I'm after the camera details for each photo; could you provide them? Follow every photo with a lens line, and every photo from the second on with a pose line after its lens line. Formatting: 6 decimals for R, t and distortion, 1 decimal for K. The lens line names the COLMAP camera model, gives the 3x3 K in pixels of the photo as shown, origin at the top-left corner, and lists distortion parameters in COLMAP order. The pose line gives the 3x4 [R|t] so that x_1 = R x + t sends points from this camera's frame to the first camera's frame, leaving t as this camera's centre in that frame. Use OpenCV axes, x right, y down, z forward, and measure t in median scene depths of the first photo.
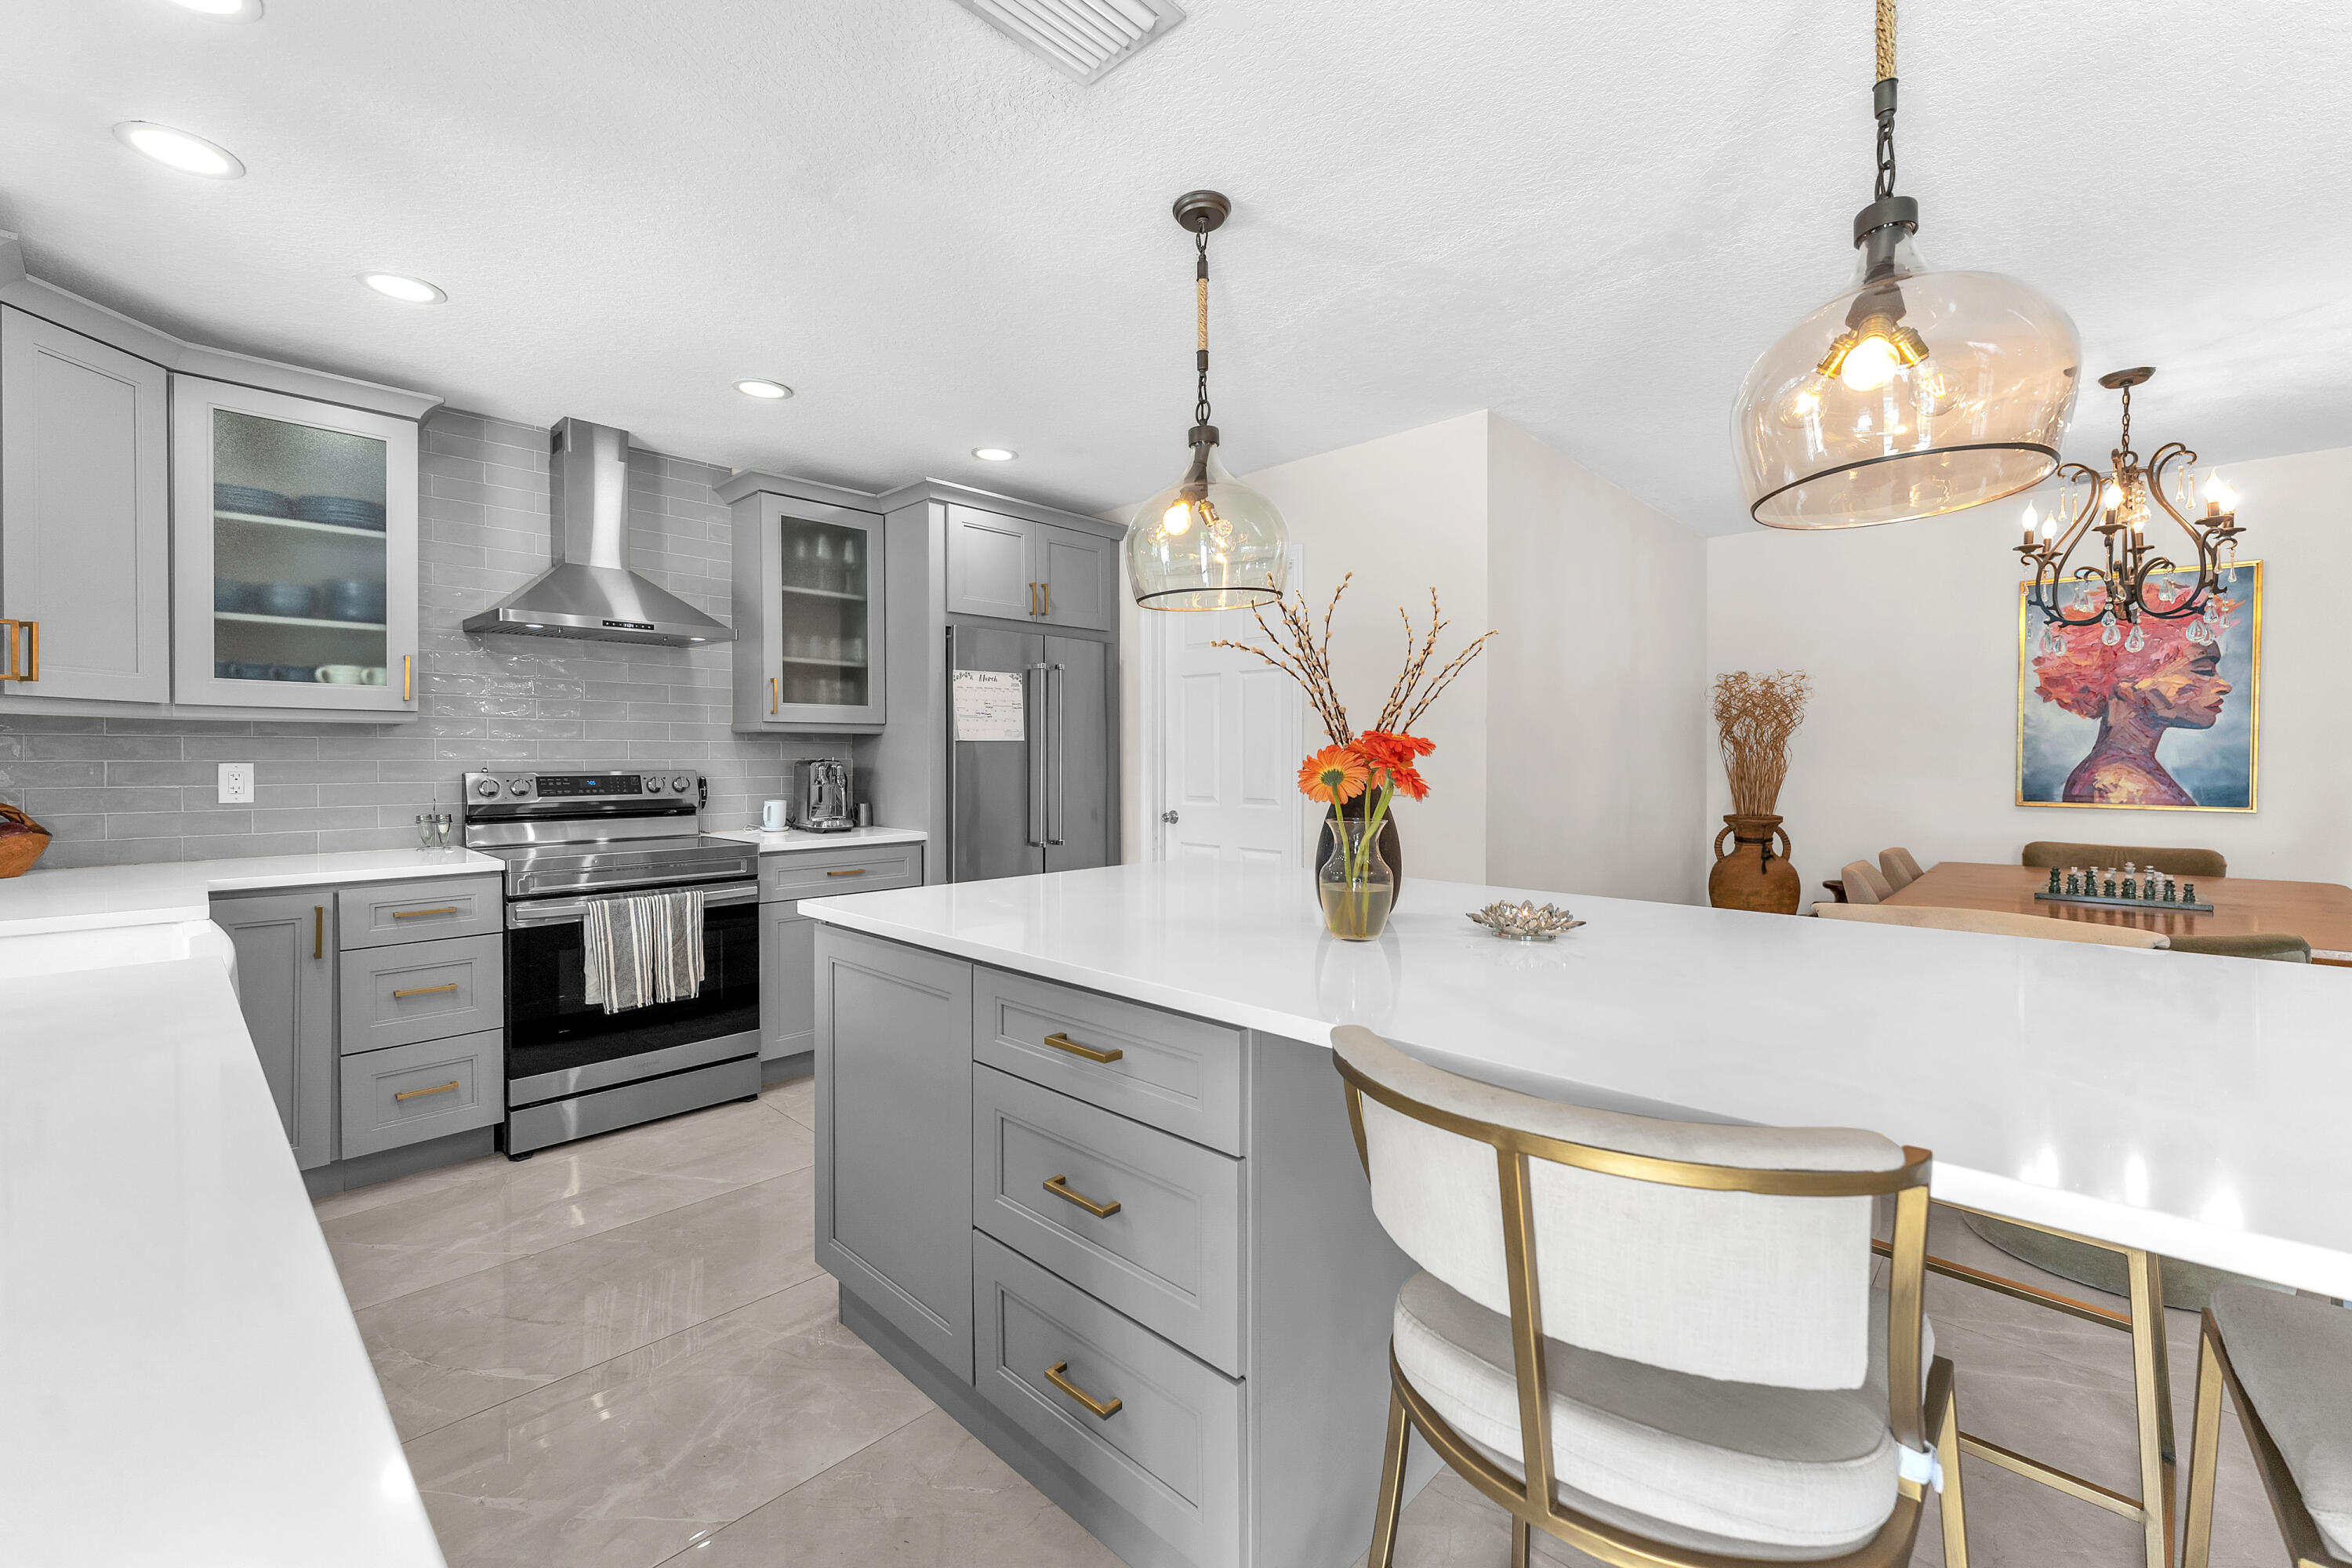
lens RADIAL K [[958.9, 0, 1170.0], [0, 958.9, 767.4], [0, 0, 1]] dist [-0.001663, -0.000759]
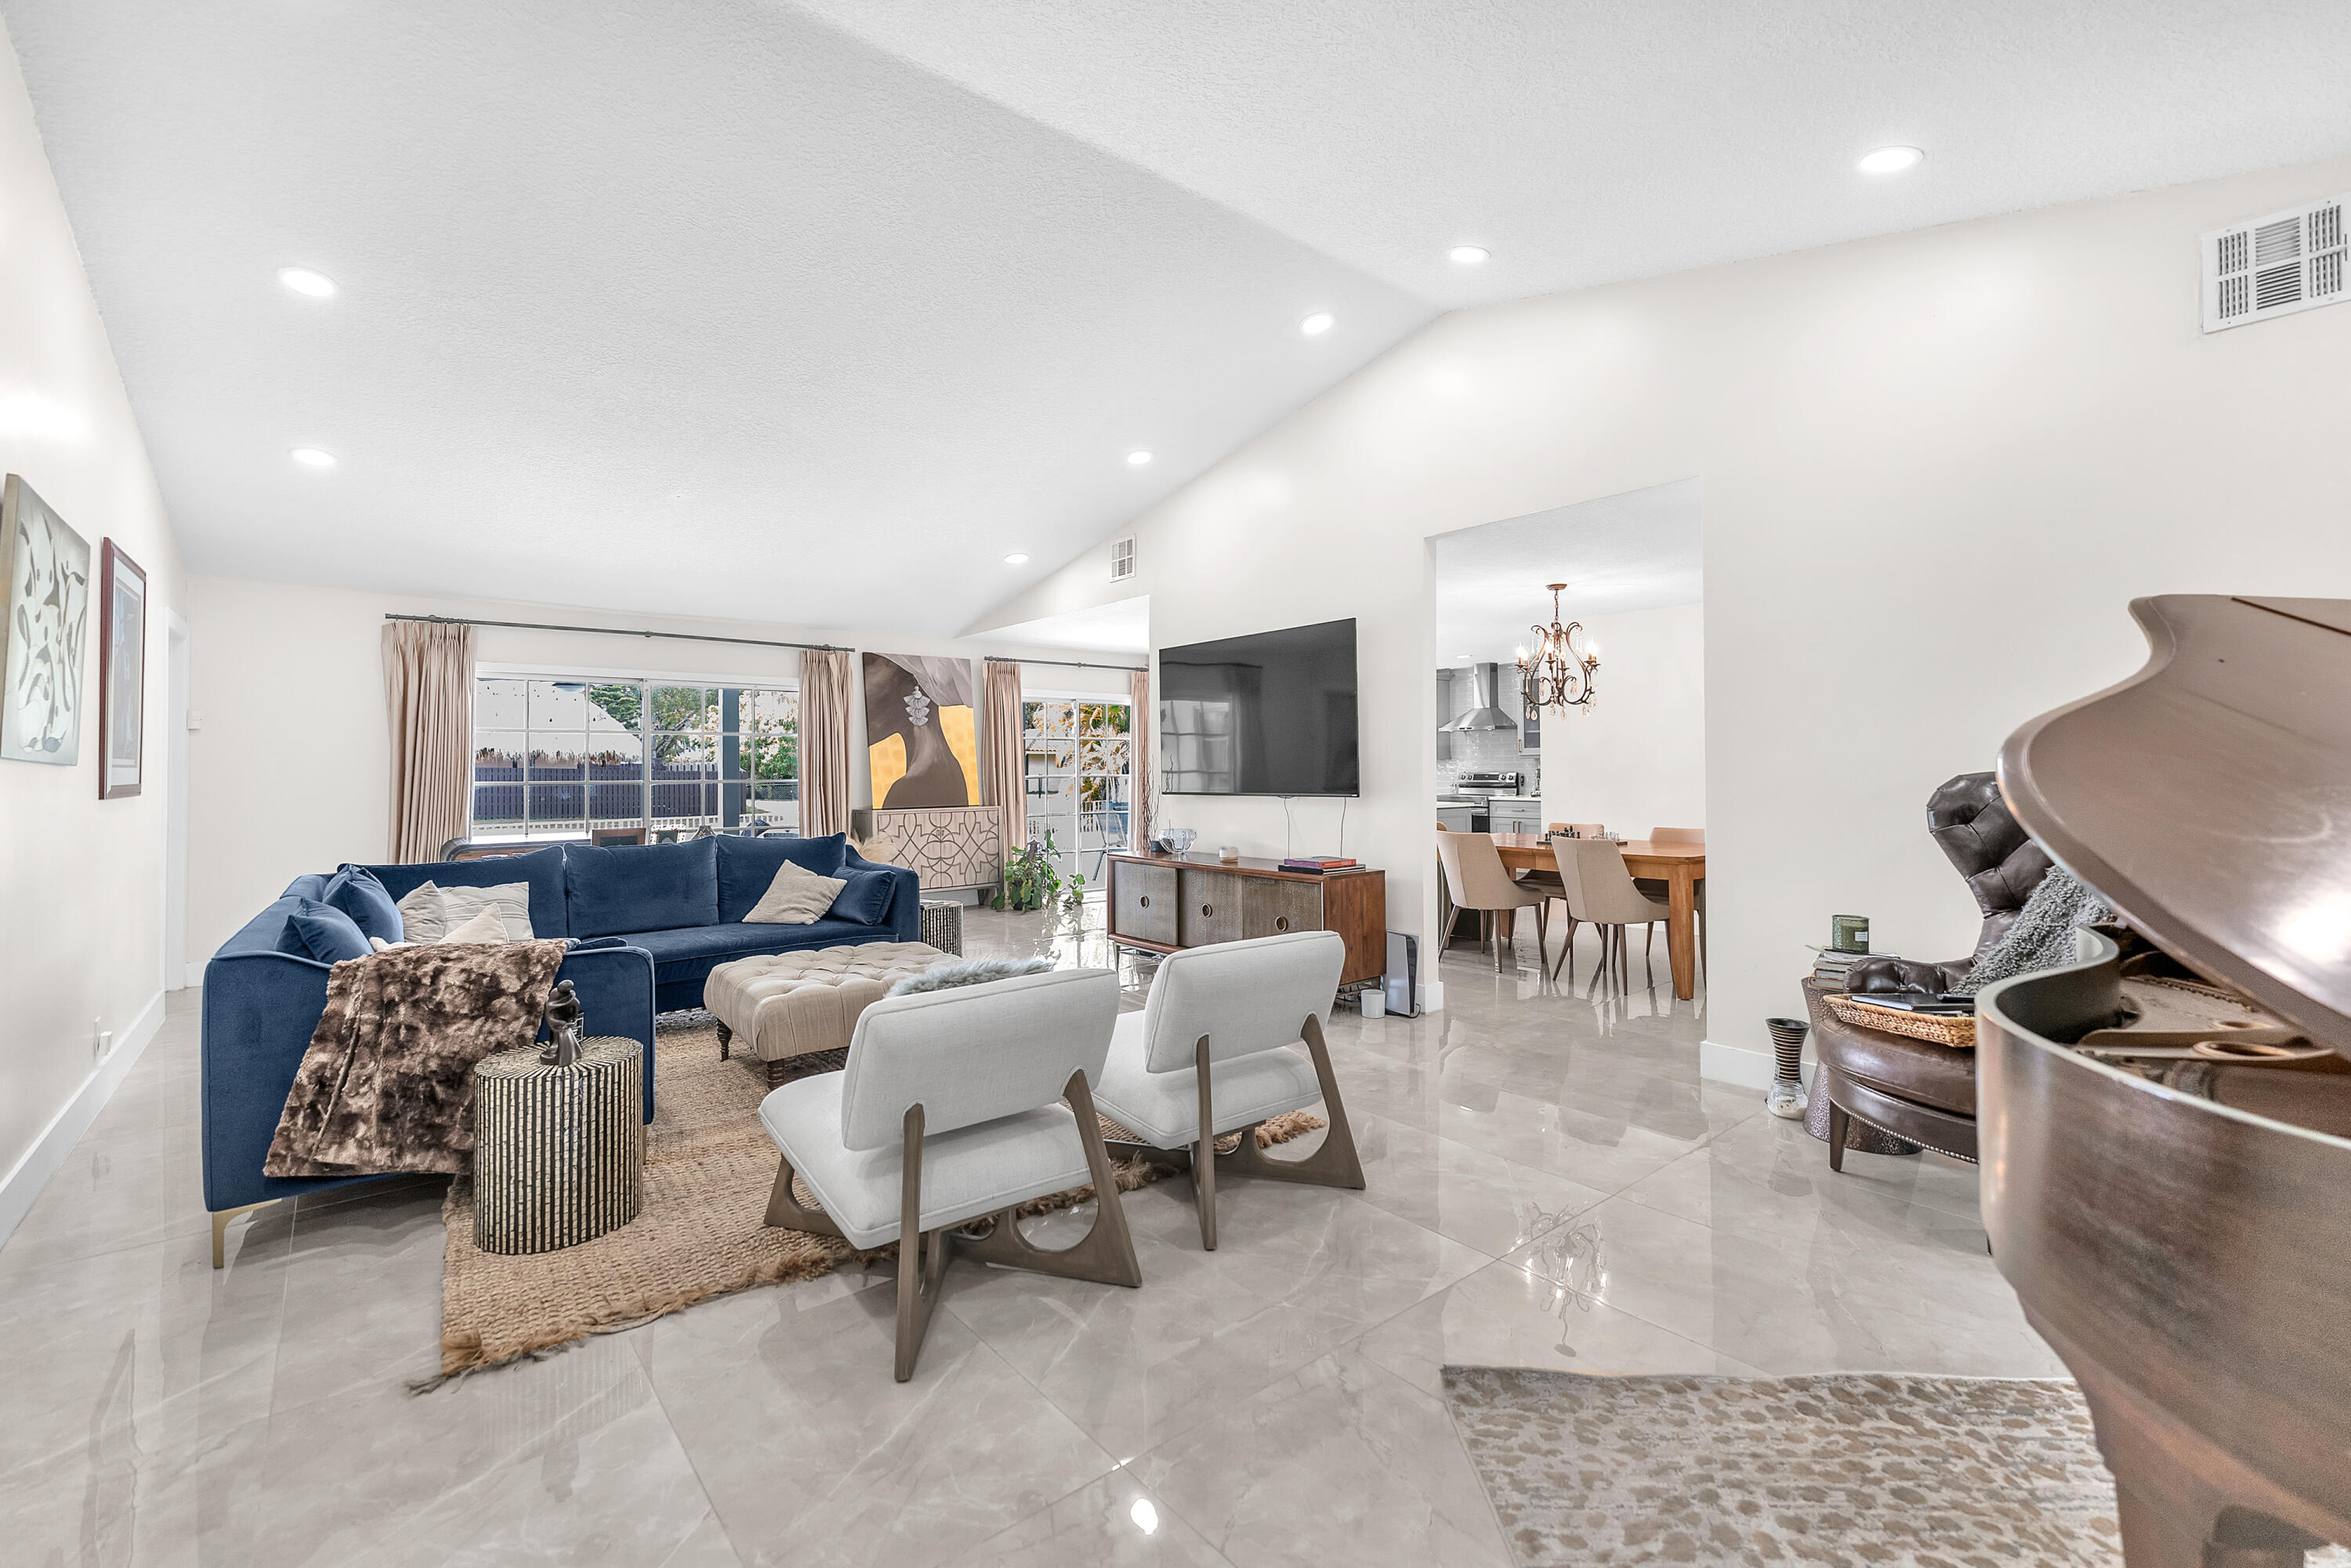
lens RADIAL K [[1023.0, 0, 1171.0], [0, 1023.0, 755.1], [0, 0, 1]] dist [-0.002039, -0.000505]
pose [[-0.112818, -0.008367, -0.993580, 3.246598], [-0.001599, 0.999965, -0.008239, -0.027293], [0.993614, 0.000659, -0.112828, 0.412684]]
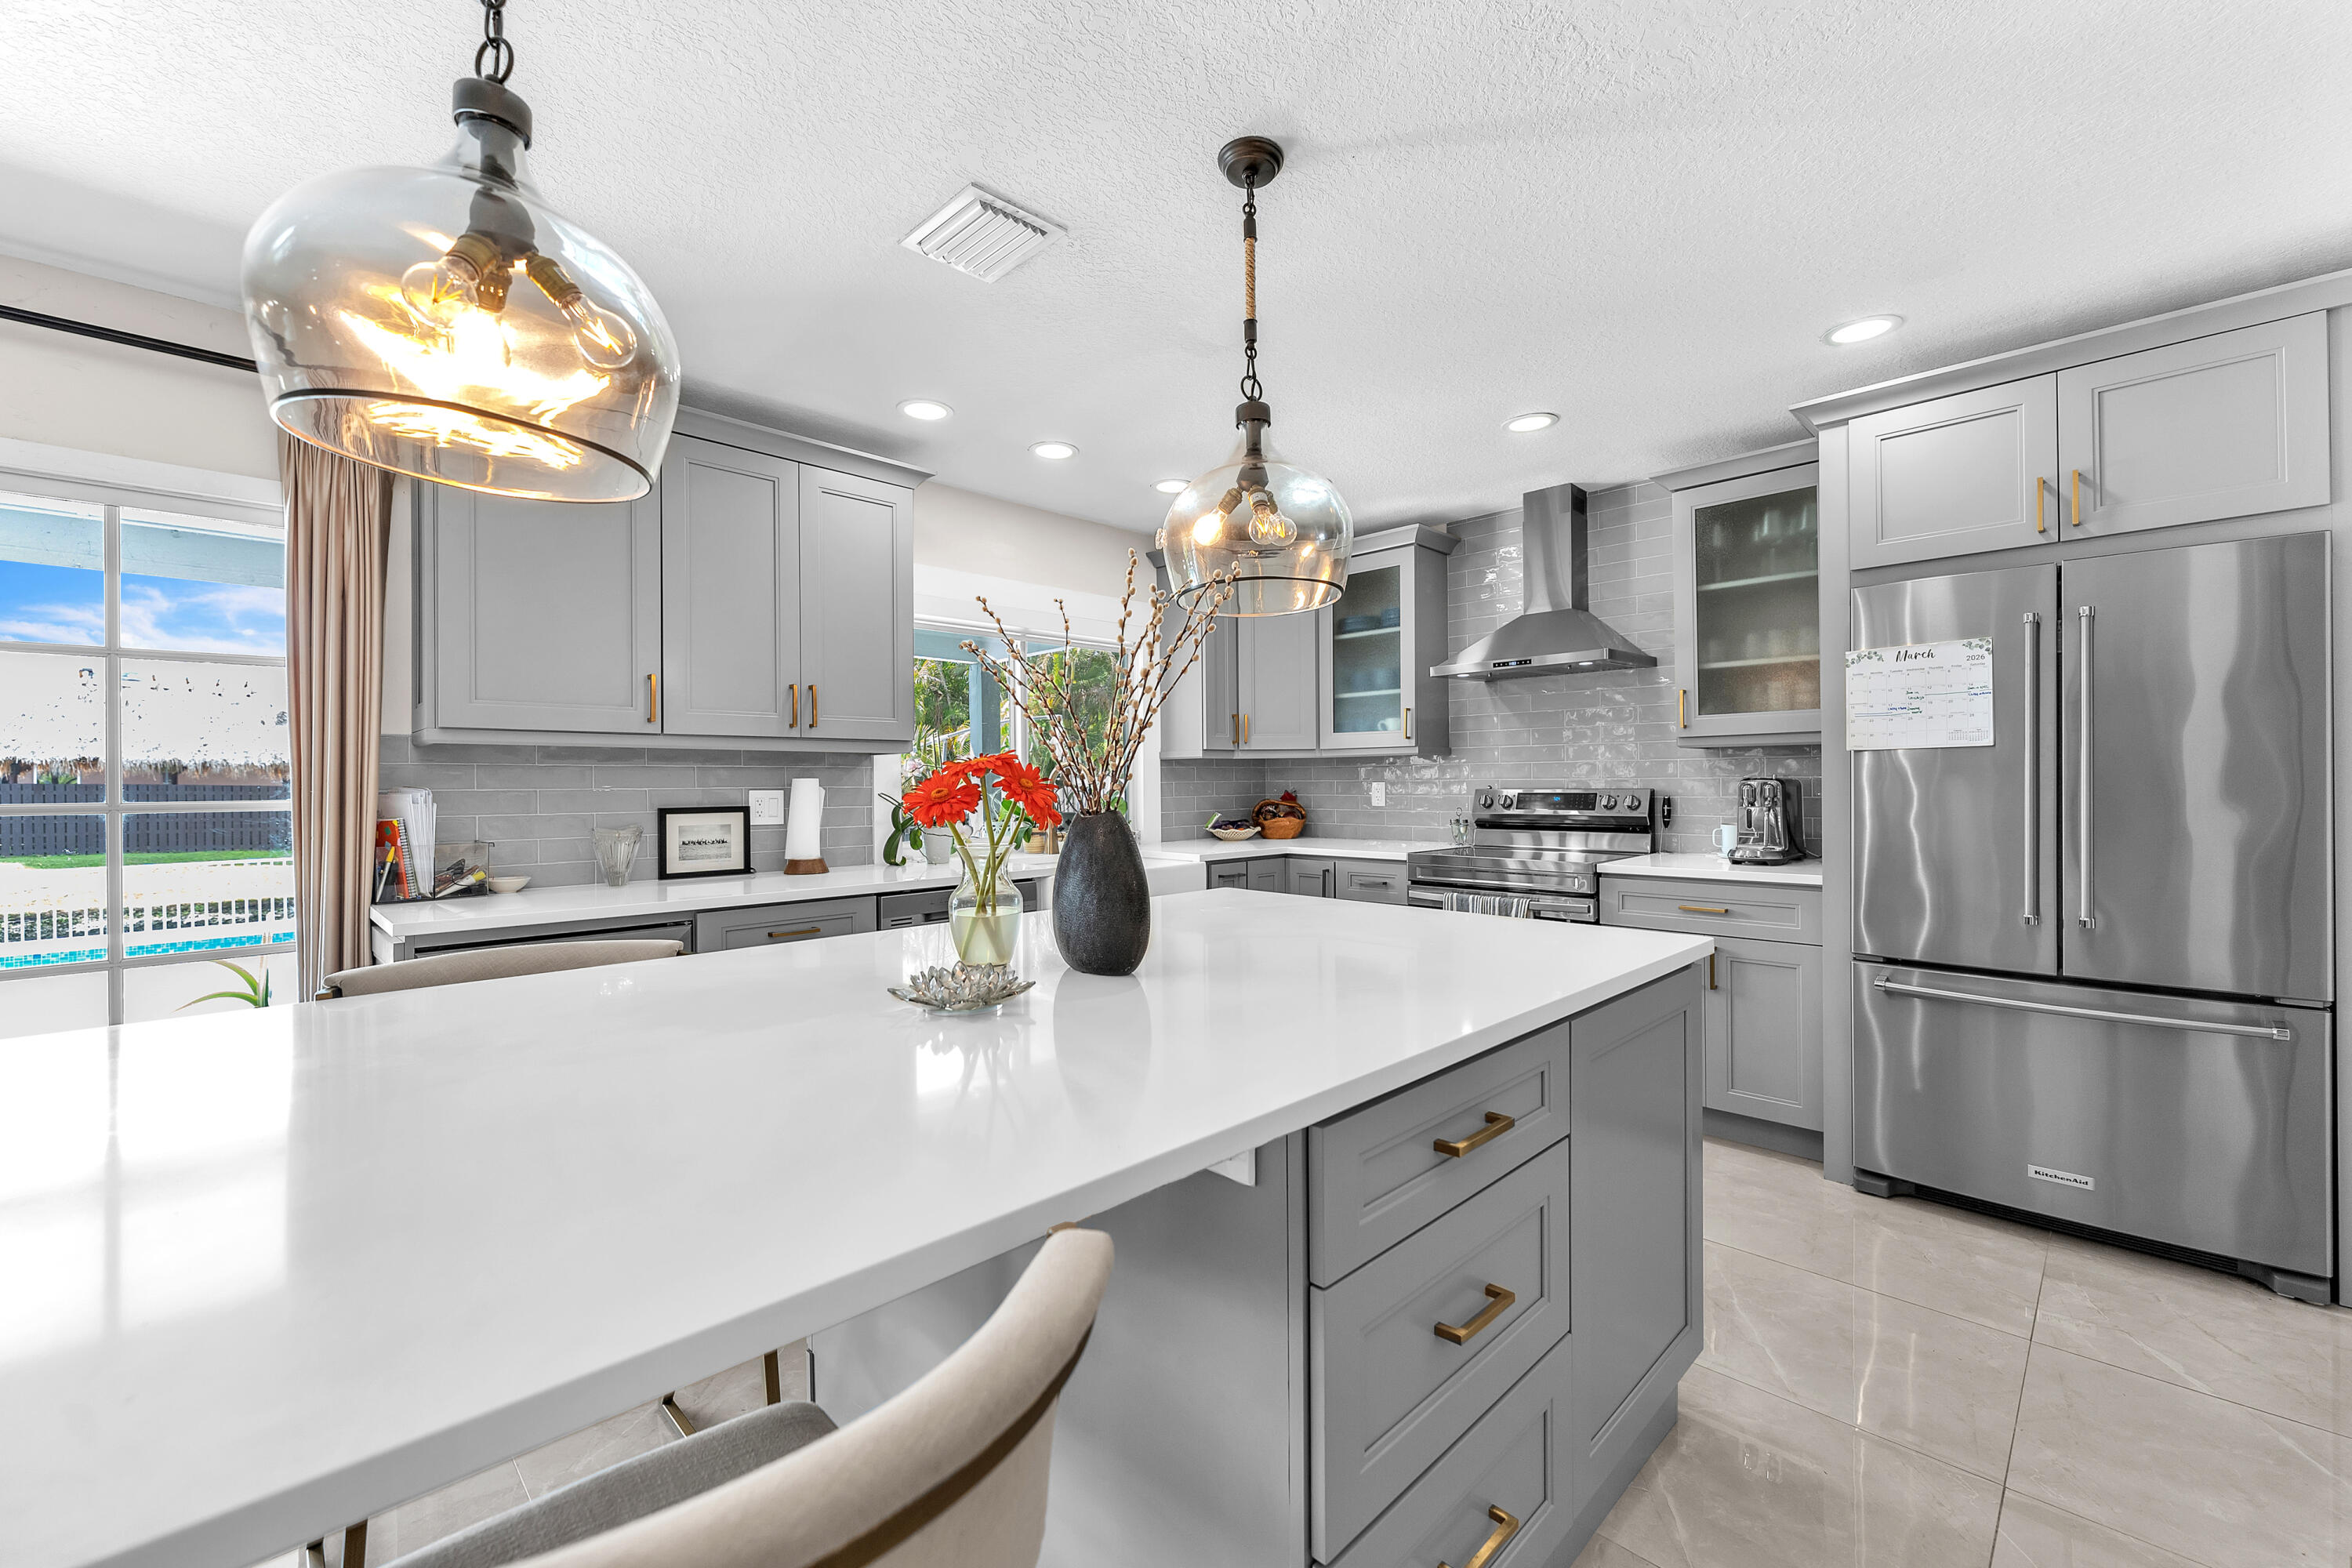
lens RADIAL K [[940.5, 0, 1176.5], [0, 940.5, 776.9], [0, 0, 1]] dist [0.000297, -0.000350]
pose [[-0.020540, -0.002514, -0.999786, 0.621100], [0.000260, 0.999997, -0.002519, -0.008780], [0.999789, -0.000312, -0.020539, 0.657868]]
